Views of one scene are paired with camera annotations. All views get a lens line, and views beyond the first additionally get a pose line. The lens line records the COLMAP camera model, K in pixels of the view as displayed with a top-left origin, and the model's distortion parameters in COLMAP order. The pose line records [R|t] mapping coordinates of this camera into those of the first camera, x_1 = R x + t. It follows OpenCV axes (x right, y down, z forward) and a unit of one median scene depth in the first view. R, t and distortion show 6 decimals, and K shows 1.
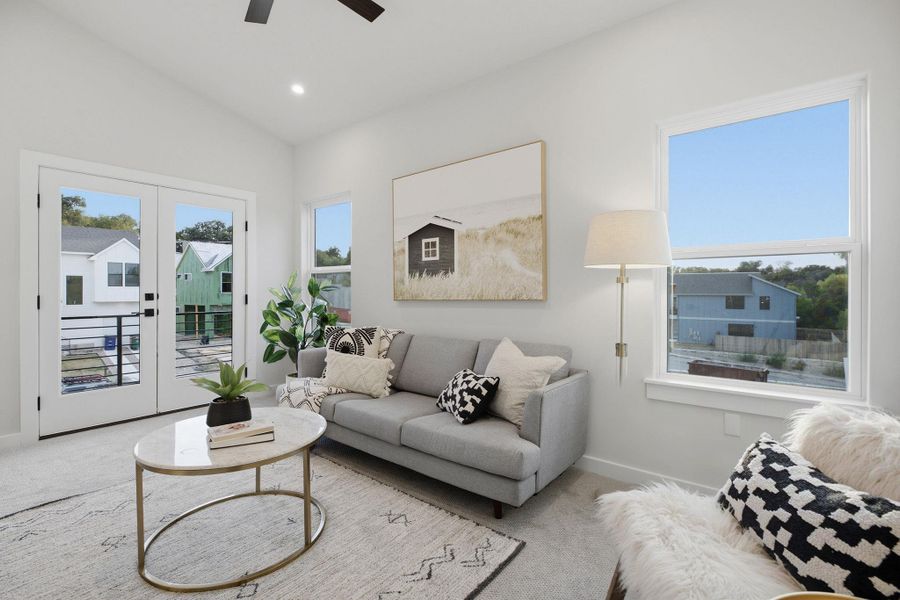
lens RADIAL K [[411.1, 0, 450.3], [0, 411.1, 292.5], [0, 0, 1]] dist [-0.001404, -0.000388]
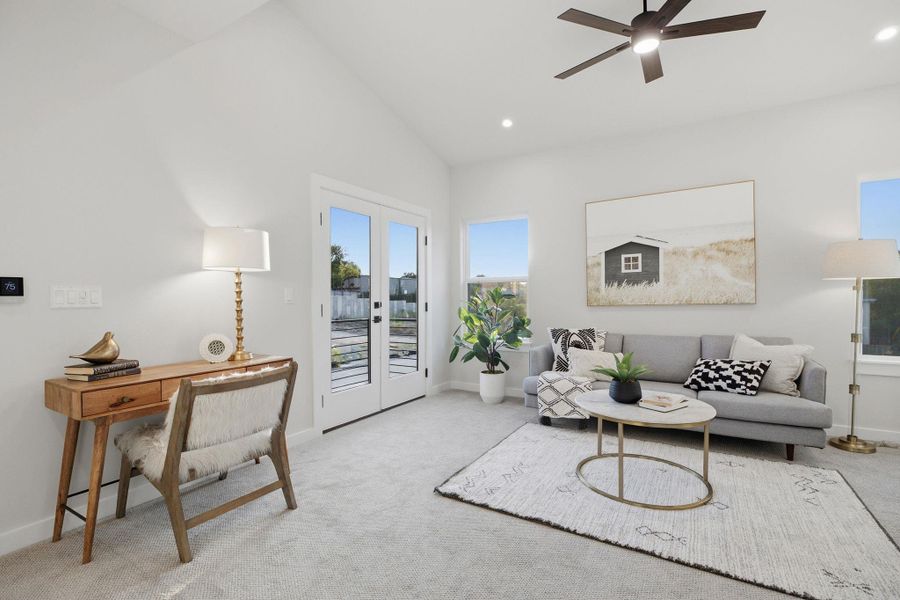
lens RADIAL K [[411.1, 0, 452.8], [0, 411.1, 305.8], [0, 0, 1]] dist [-0.001404, -0.000388]
pose [[0.991800, -0.010350, 0.127382, -0.760525], [0.008794, 0.999880, 0.012774, 0.000750], [-0.127499, -0.011549, 0.991771, -0.141816]]
